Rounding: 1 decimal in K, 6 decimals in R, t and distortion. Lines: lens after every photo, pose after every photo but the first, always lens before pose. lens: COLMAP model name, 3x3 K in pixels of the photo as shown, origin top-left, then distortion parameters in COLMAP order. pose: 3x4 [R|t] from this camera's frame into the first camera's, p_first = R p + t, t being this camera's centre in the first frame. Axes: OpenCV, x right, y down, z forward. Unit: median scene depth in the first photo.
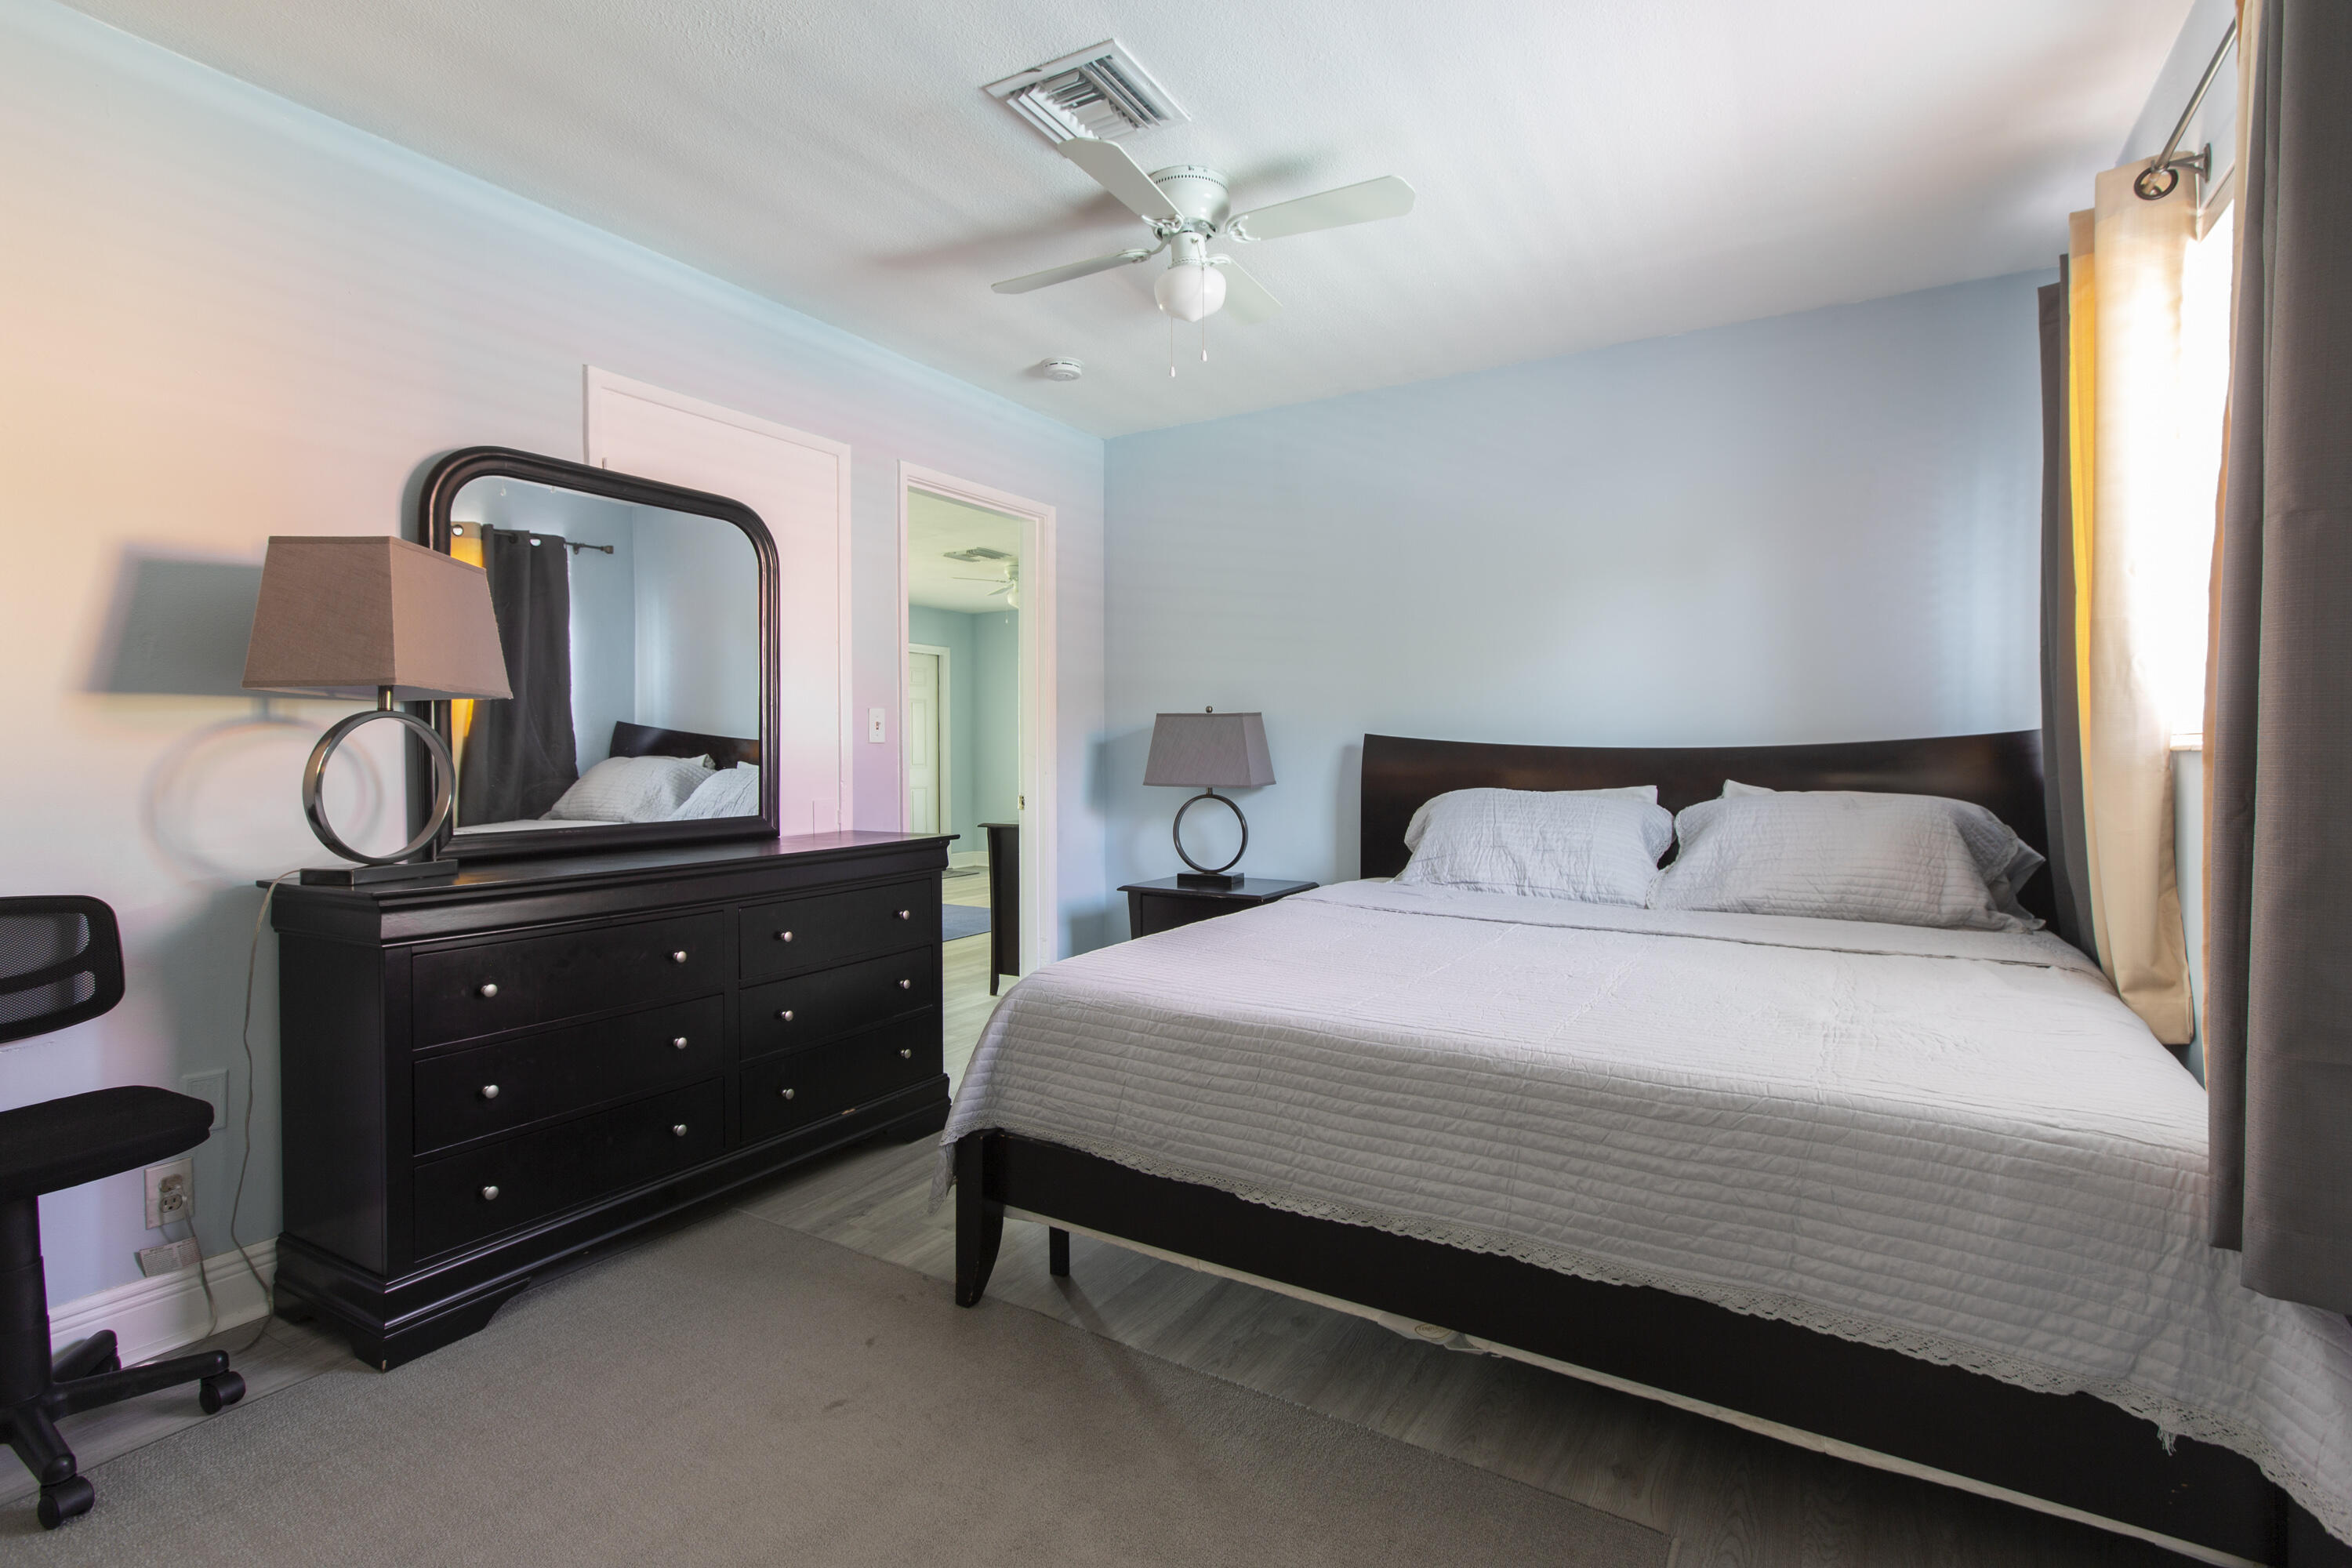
lens RADIAL K [[1101.1, 0, 1173.9], [0, 1101.1, 766.6], [0, 0, 1]] dist [0.004394, 0.000497]
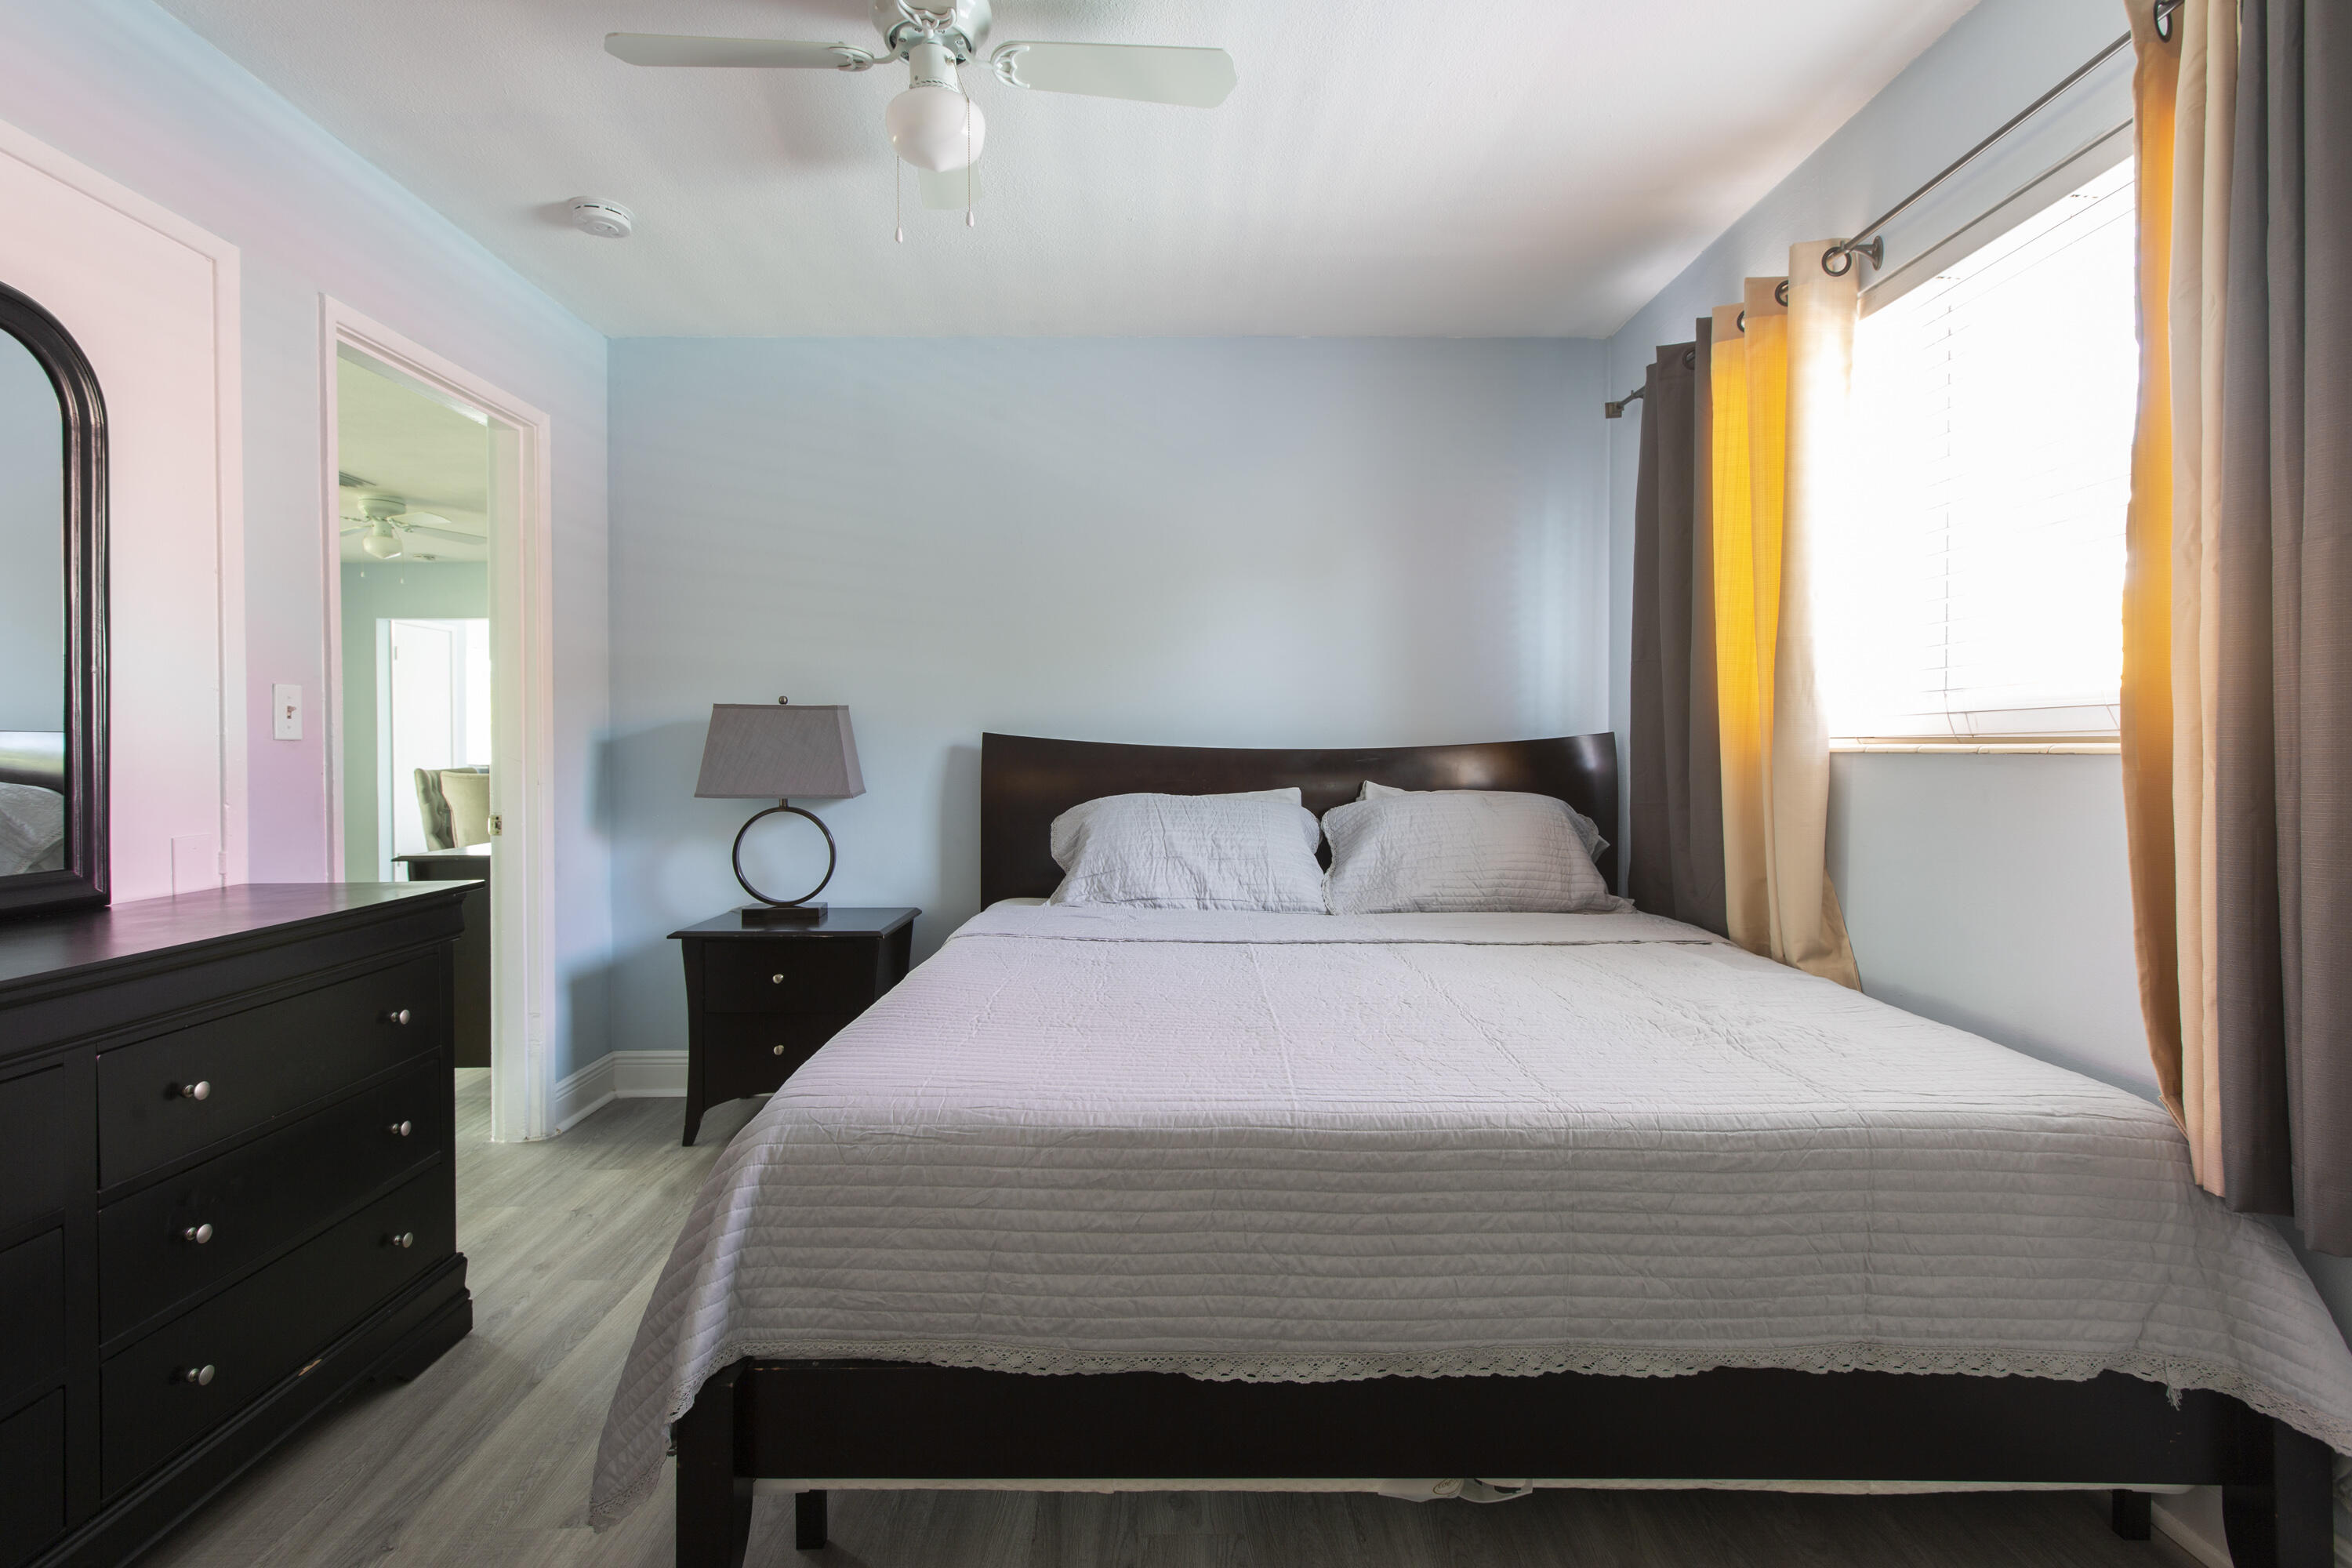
lens RADIAL K [[1101.1, 0, 1173.9], [0, 1101.1, 766.6], [0, 0, 1]] dist [0.004394, 0.000497]
pose [[0.852688, -0.006806, 0.522376, -0.302932], [0.007397, 0.999972, 0.000954, -0.005859], [-0.522368, 0.003051, 0.852715, 0.370394]]
